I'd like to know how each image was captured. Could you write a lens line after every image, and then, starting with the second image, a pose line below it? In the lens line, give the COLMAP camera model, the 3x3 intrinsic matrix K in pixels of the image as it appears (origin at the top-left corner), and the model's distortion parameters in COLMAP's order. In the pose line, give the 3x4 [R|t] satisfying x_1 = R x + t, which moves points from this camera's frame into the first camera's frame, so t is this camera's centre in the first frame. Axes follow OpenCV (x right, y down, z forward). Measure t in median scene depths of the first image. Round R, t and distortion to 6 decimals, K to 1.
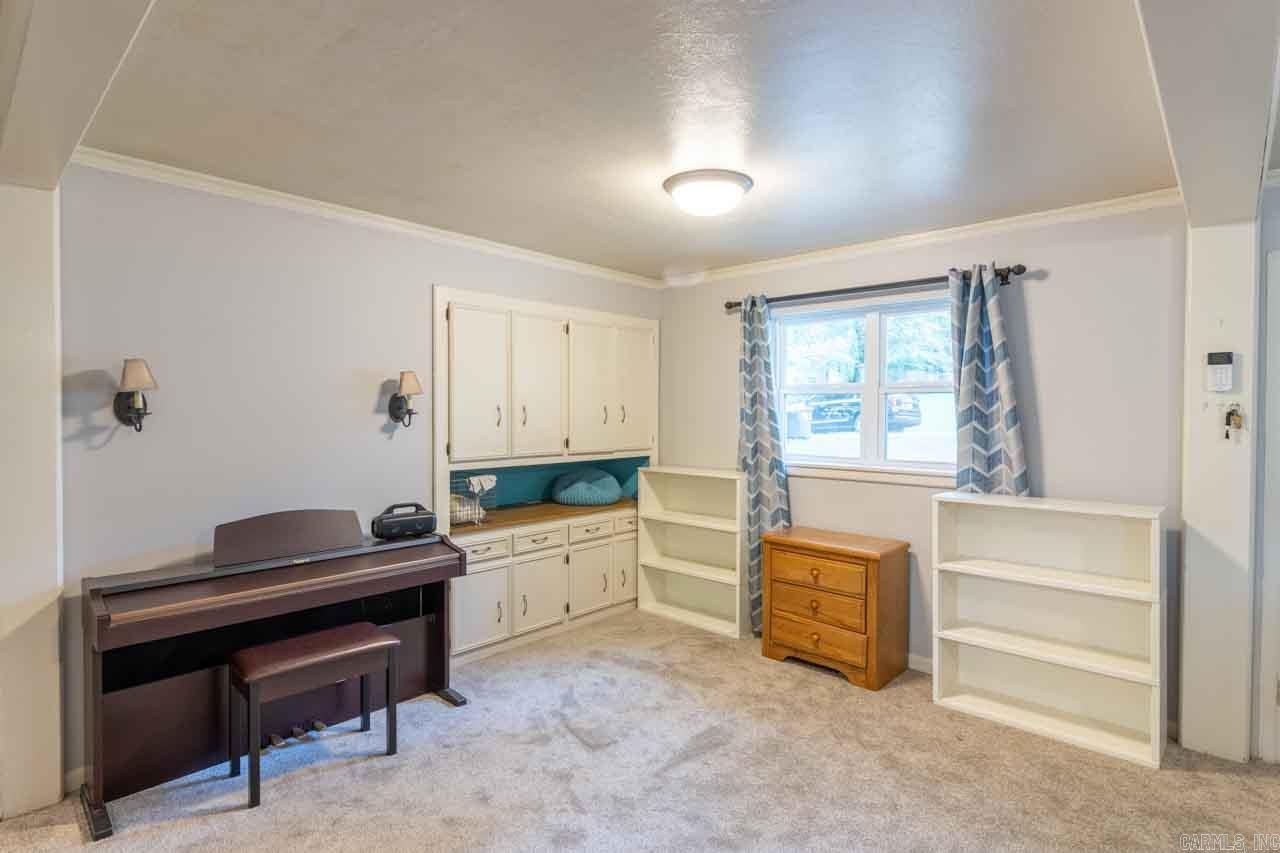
lens RADIAL K [[642.7, 0, 641.4], [0, 642.7, 422.6], [0, 0, 1]] dist [-0.001856, -0.000443]
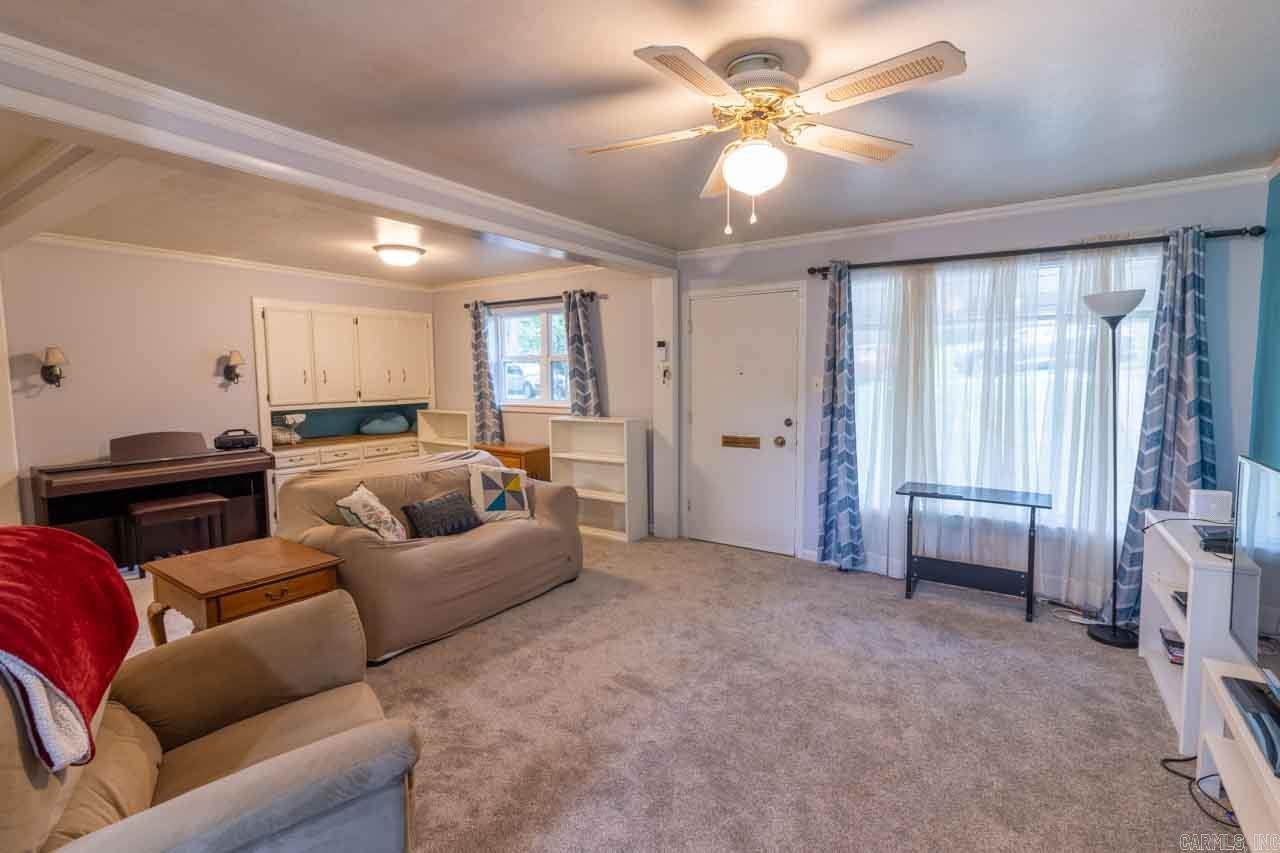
lens RADIAL K [[586.2, 0, 639.7], [0, 586.2, 420.5], [0, 0, 1]] dist [0.007457, -0.000590]
pose [[0.989051, -0.022967, 0.145776, 0.442239], [0.013878, 0.997913, 0.063059, 0.018890], [-0.146920, -0.060345, 0.987306, -0.663035]]
